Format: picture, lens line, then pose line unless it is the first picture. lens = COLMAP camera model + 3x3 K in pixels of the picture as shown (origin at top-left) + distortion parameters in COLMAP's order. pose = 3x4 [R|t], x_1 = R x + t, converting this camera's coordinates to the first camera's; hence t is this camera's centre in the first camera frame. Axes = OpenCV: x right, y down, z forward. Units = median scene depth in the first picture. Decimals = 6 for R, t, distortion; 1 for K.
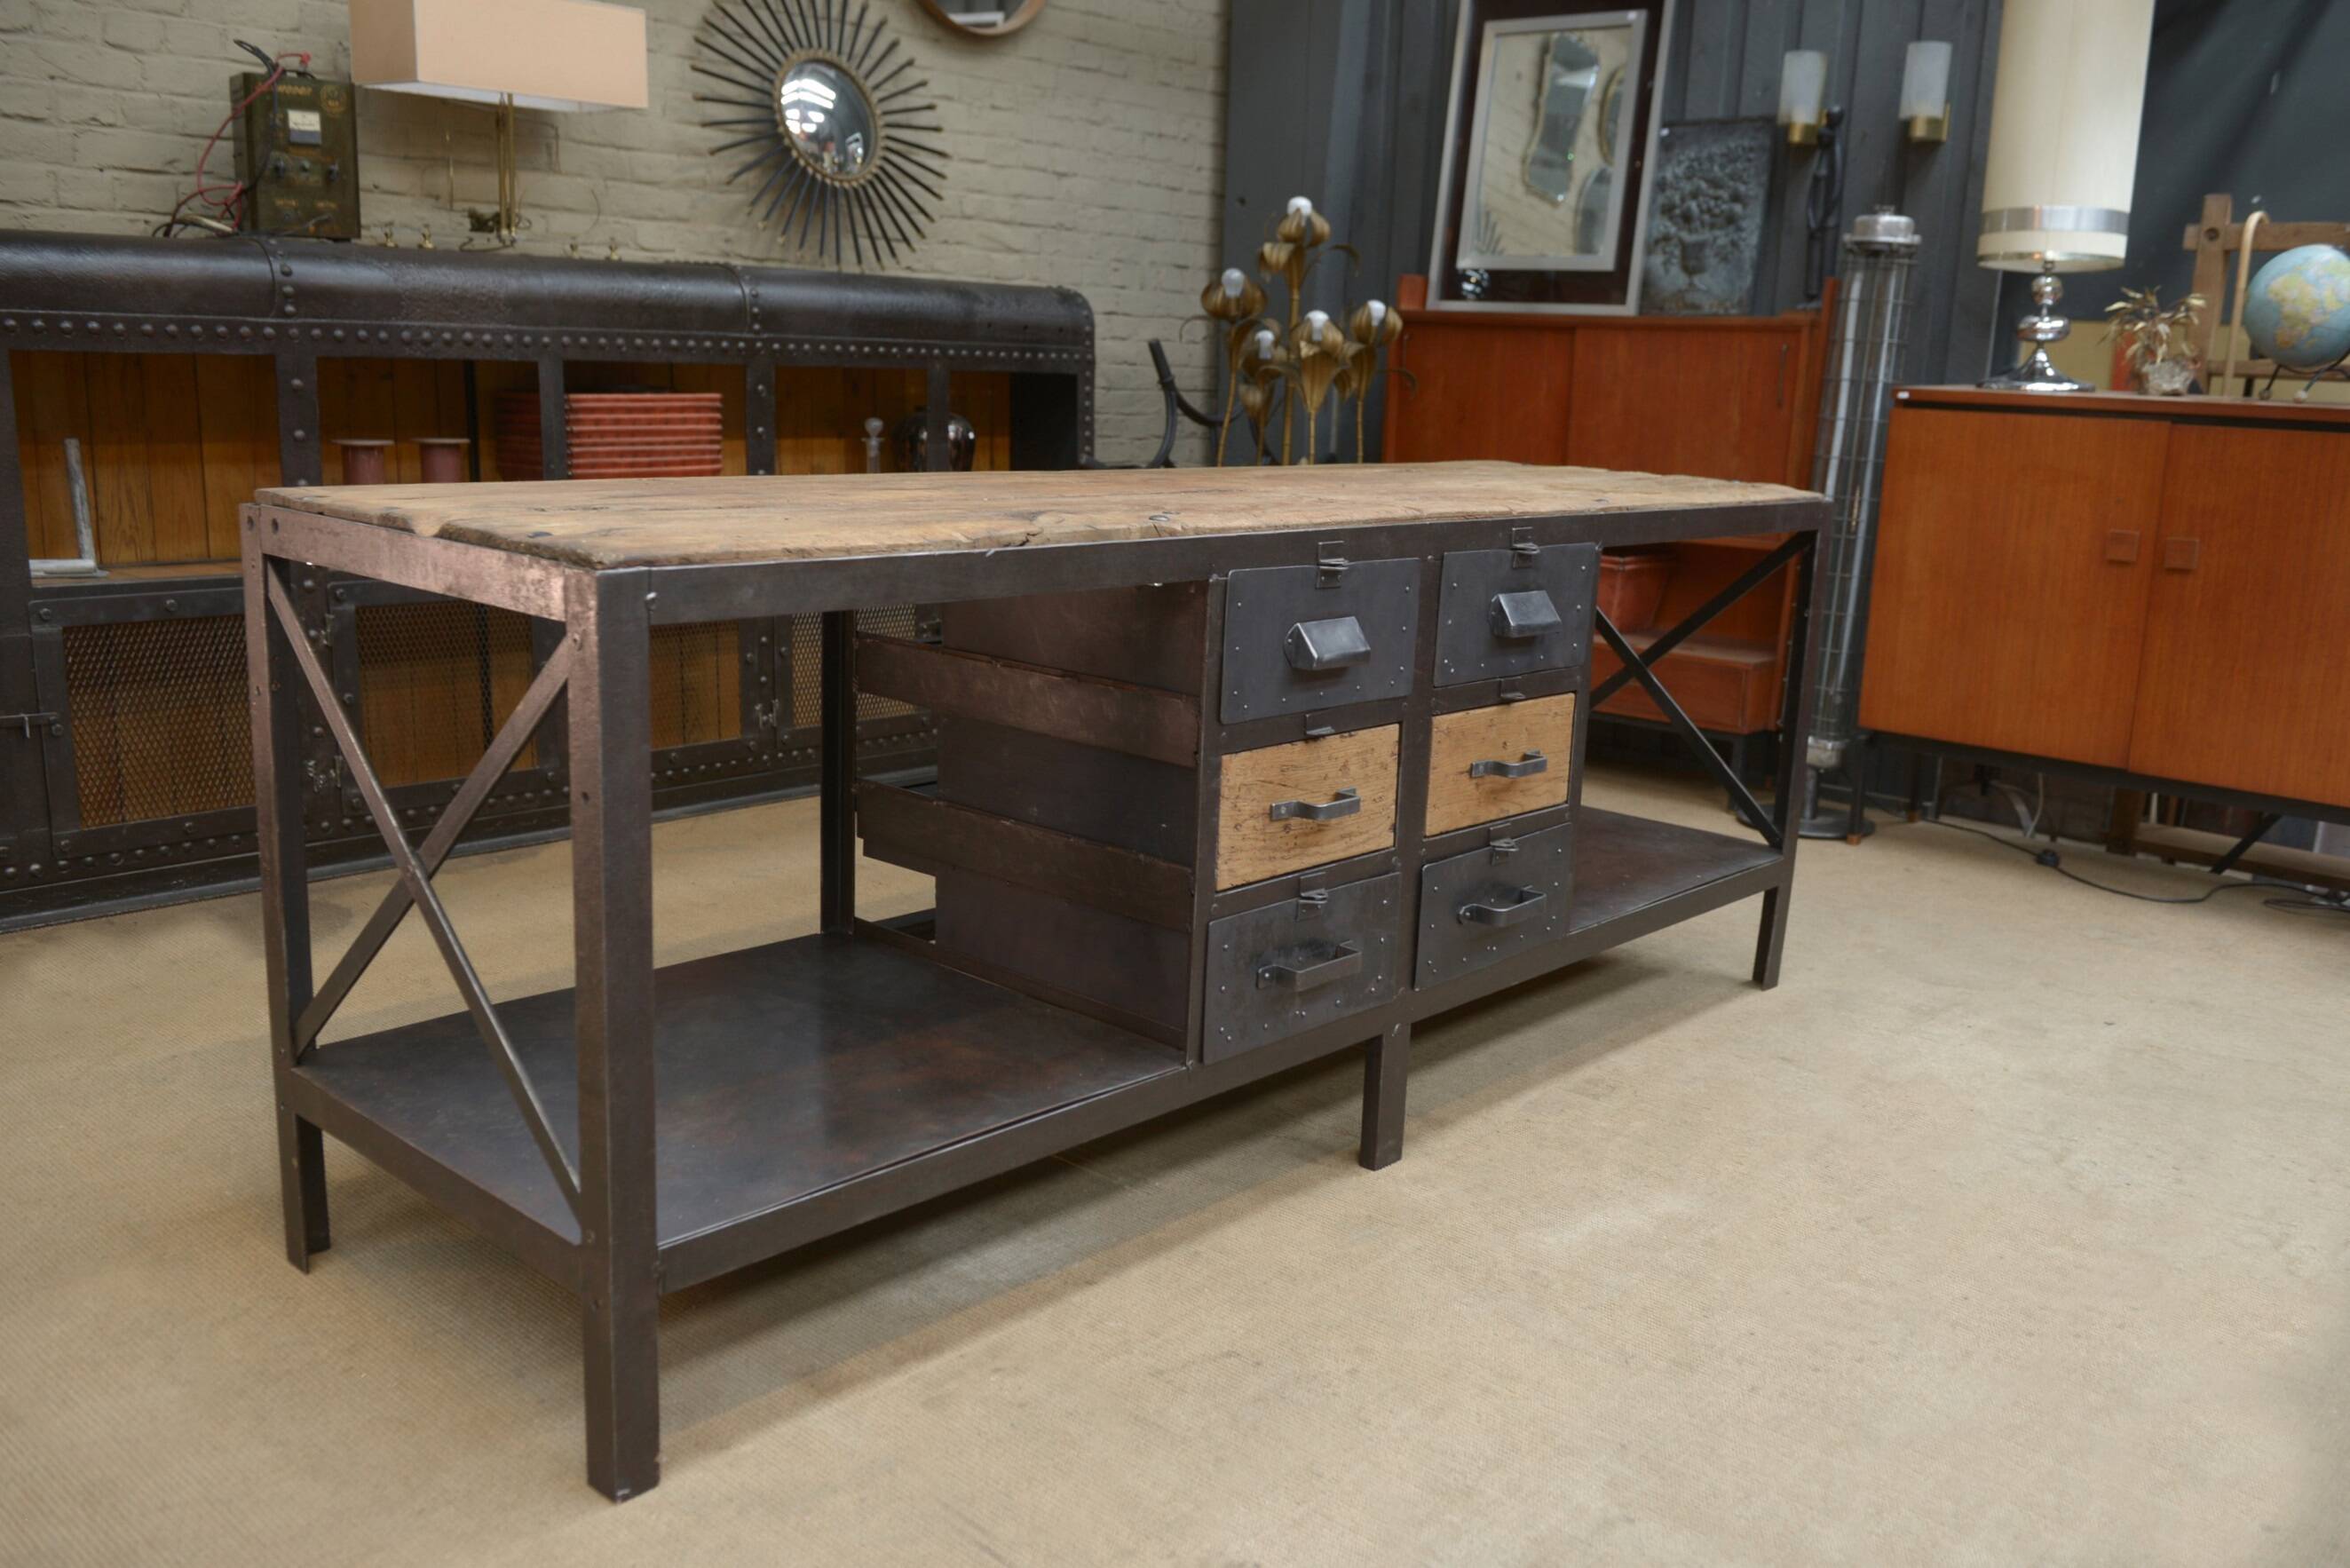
lens RADIAL K [[1986.0, 0, 1163.7], [0, 1986.0, 789.8], [0, 0, 1]] dist [-0.014778, -0.002533]
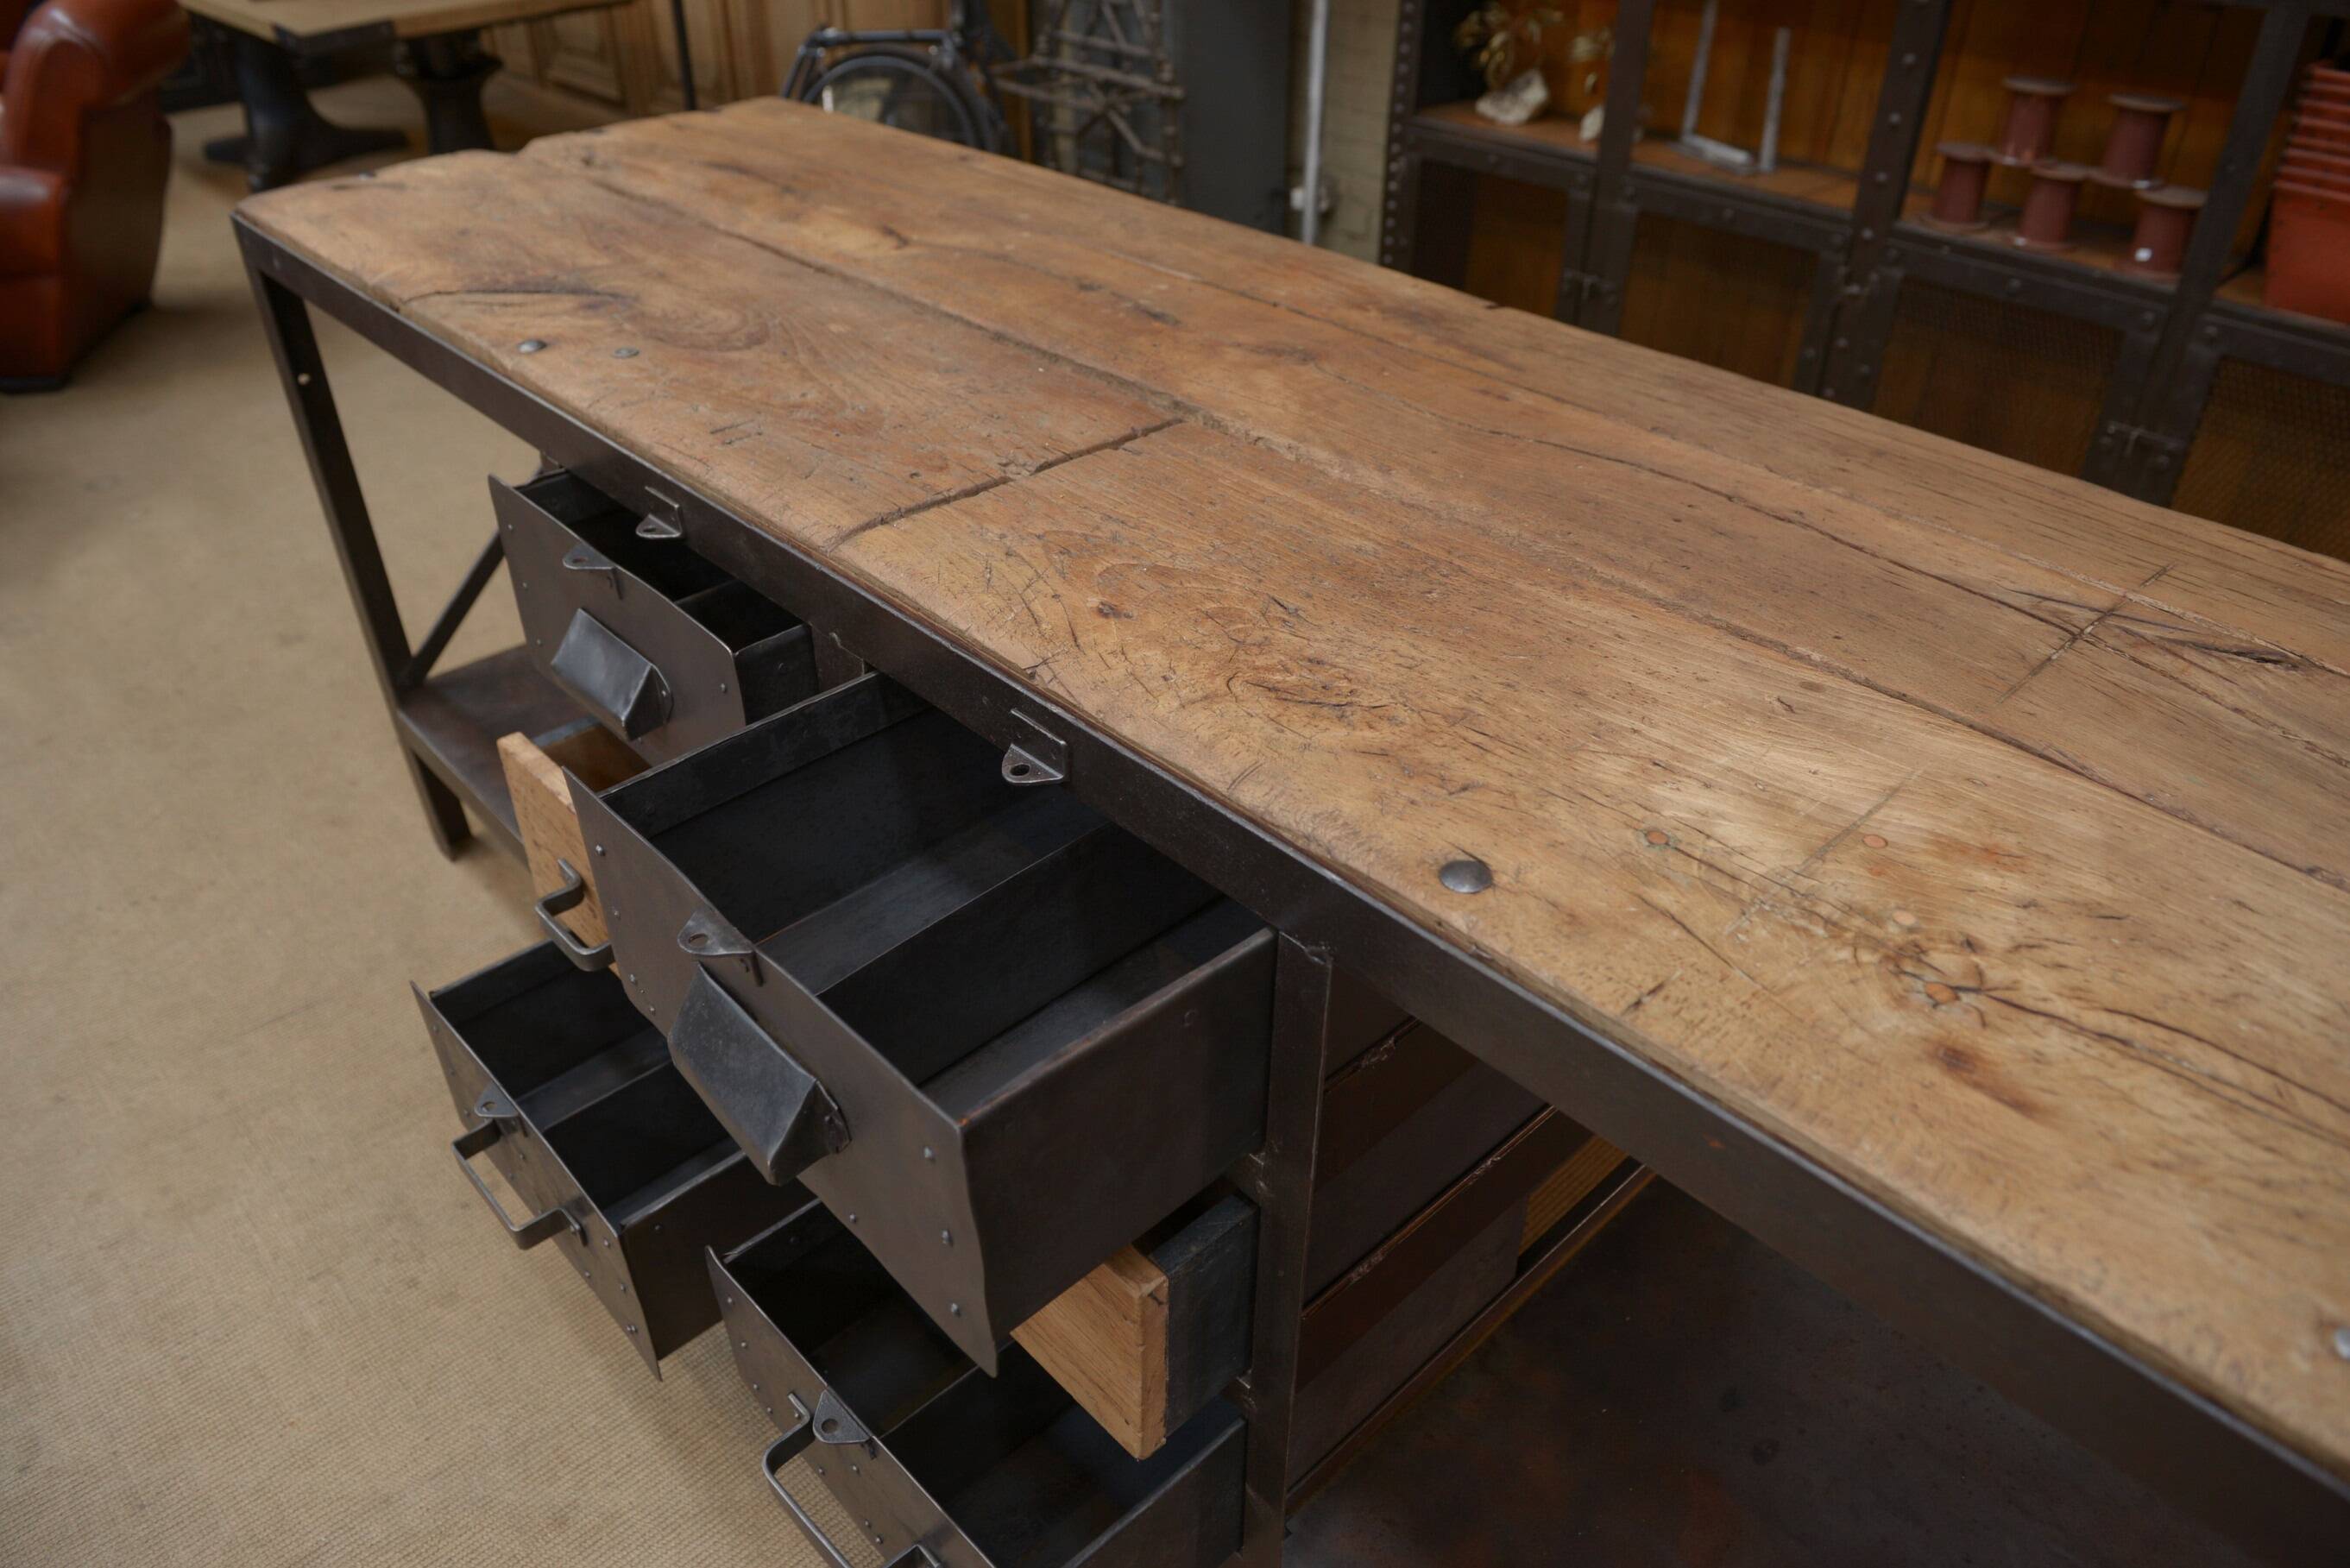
lens RADIAL K [[1596.2, 0, 1175.2], [0, 1596.2, 791.9], [0, 0, 1]] dist [-0.057747, 0.000557]
pose [[-0.068112, 0.537184, -0.840710, 0.319378], [-0.220134, 0.813807, 0.537828, -0.210077], [0.973089, 0.221702, 0.062823, 0.703755]]
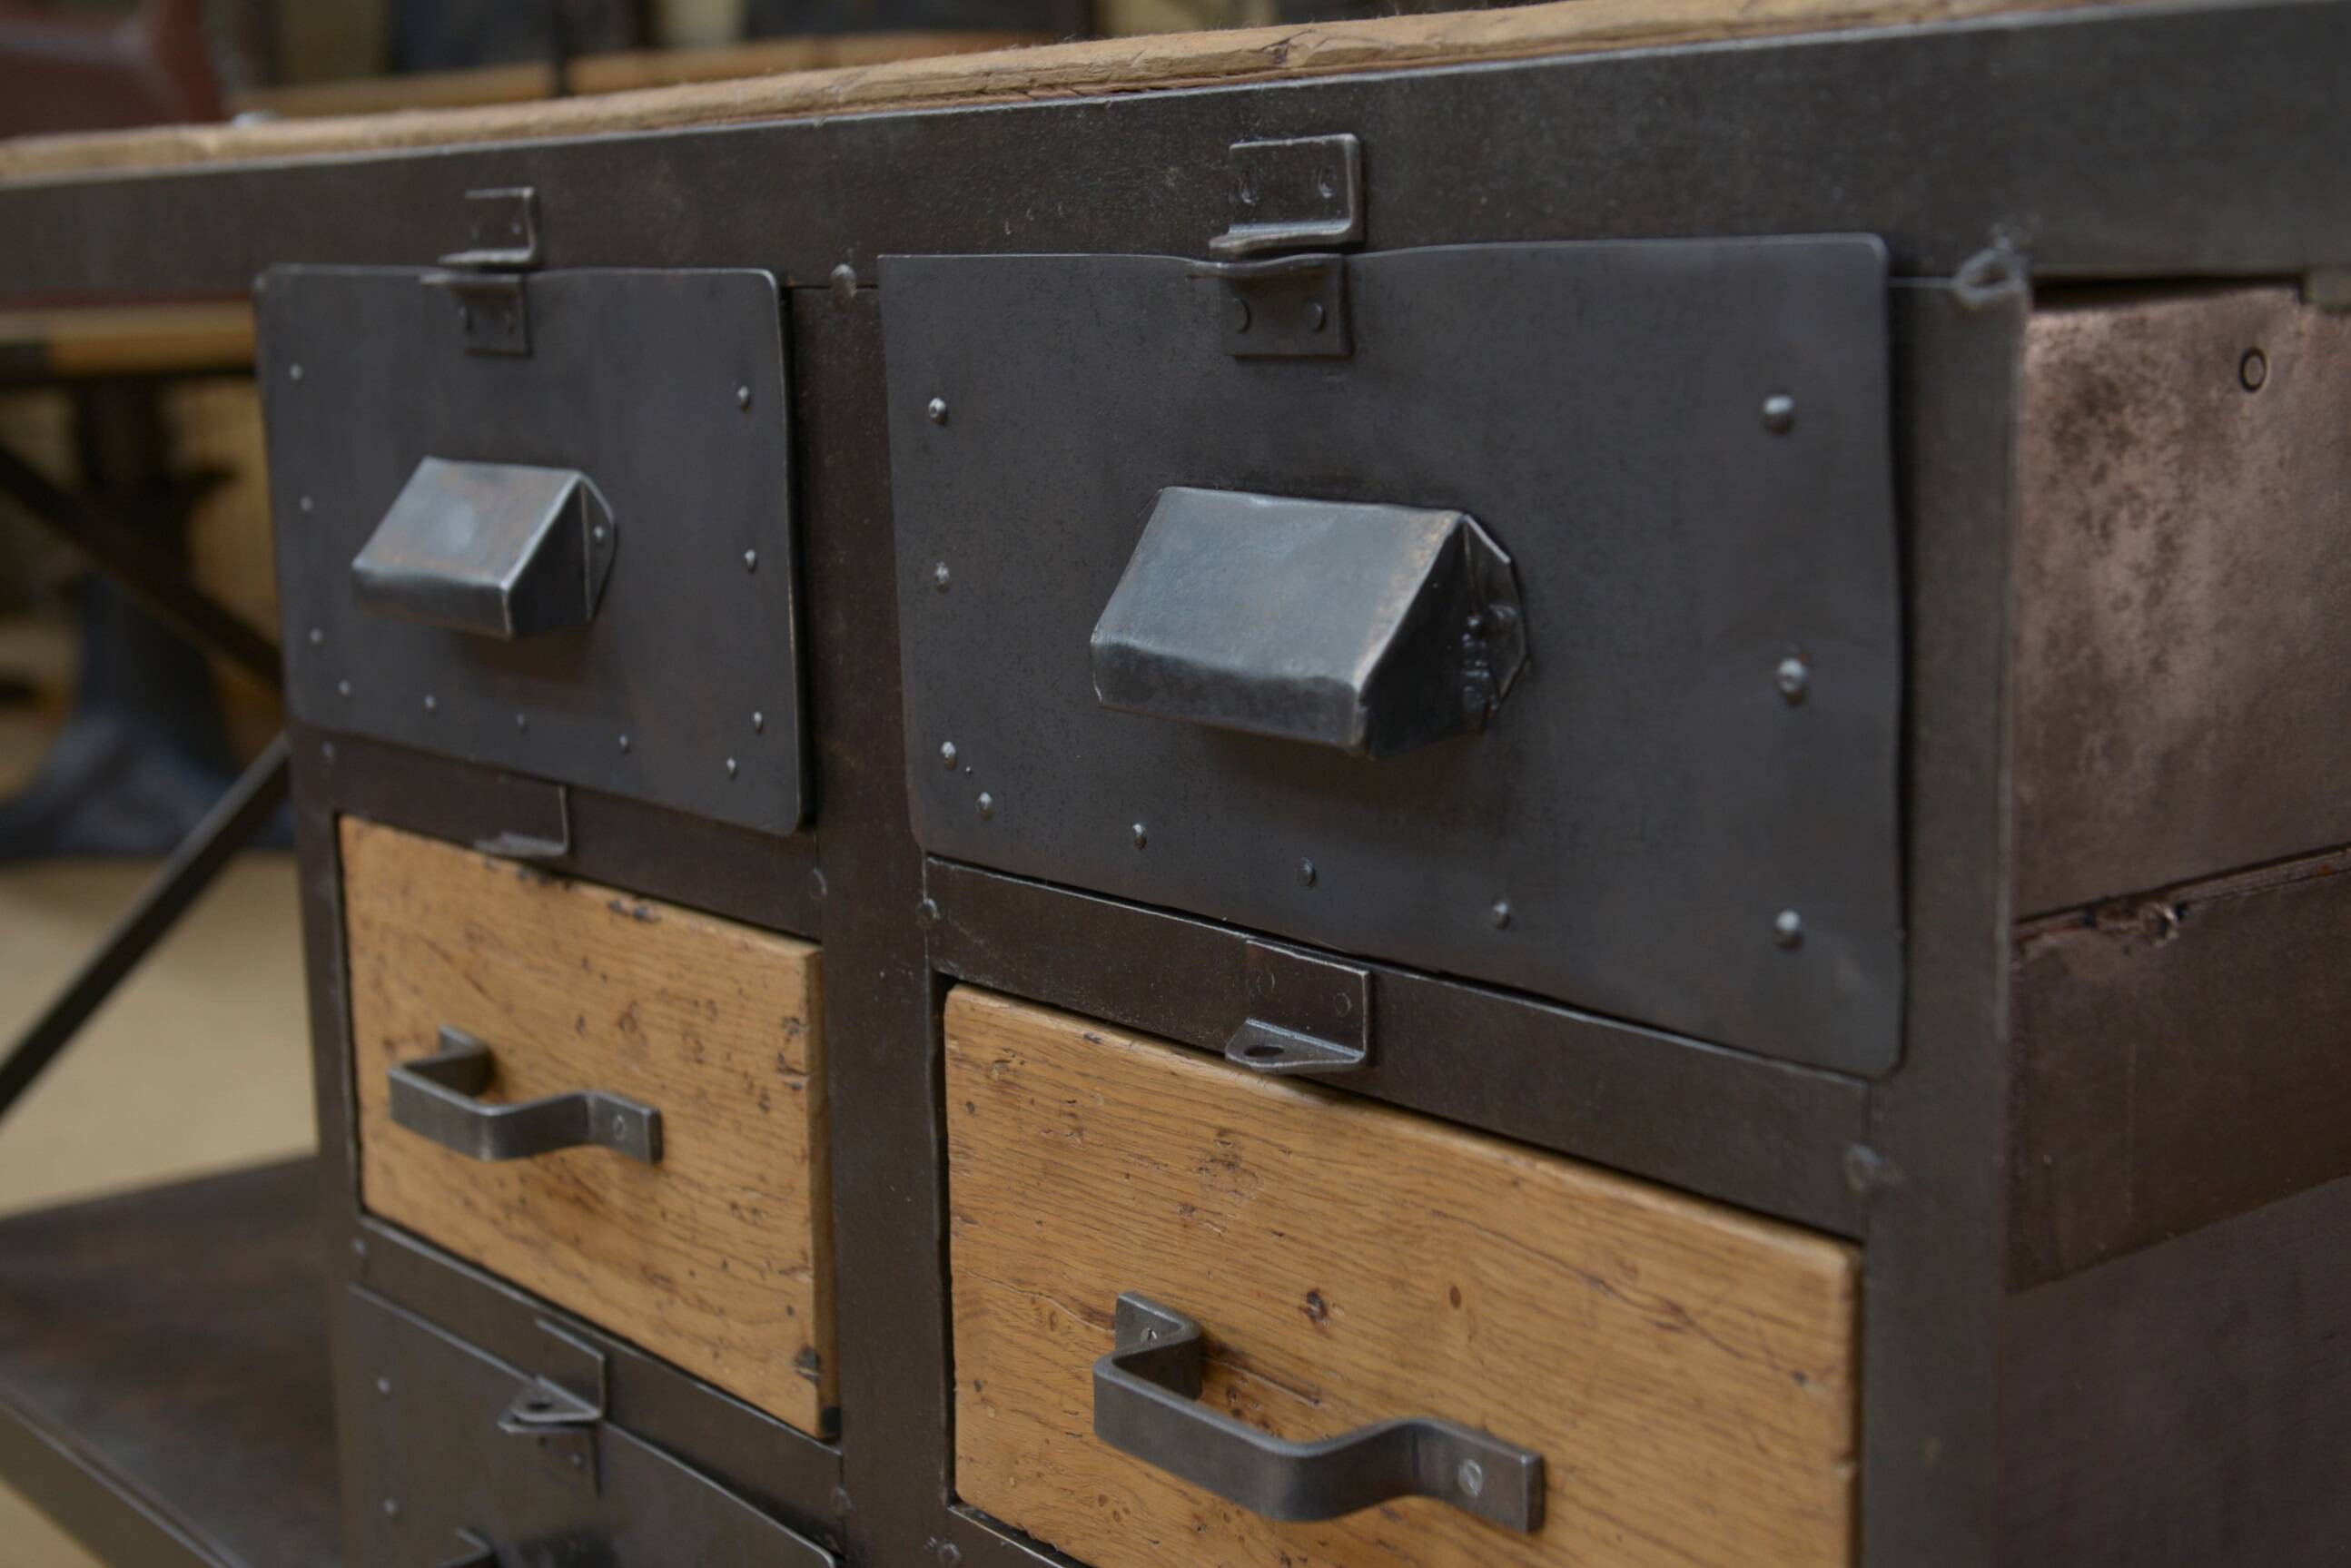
lens RADIAL K [[3219.2, 0, 1192.3], [0, 3219.2, 782.2], [0, 0, 1]] dist [0.104776, 0.000000]
pose [[-0.147781, 0.127890, -0.980717, 0.334190], [-0.193305, 0.968745, 0.155457, -0.083063], [0.969945, 0.212551, -0.118440, 0.723743]]
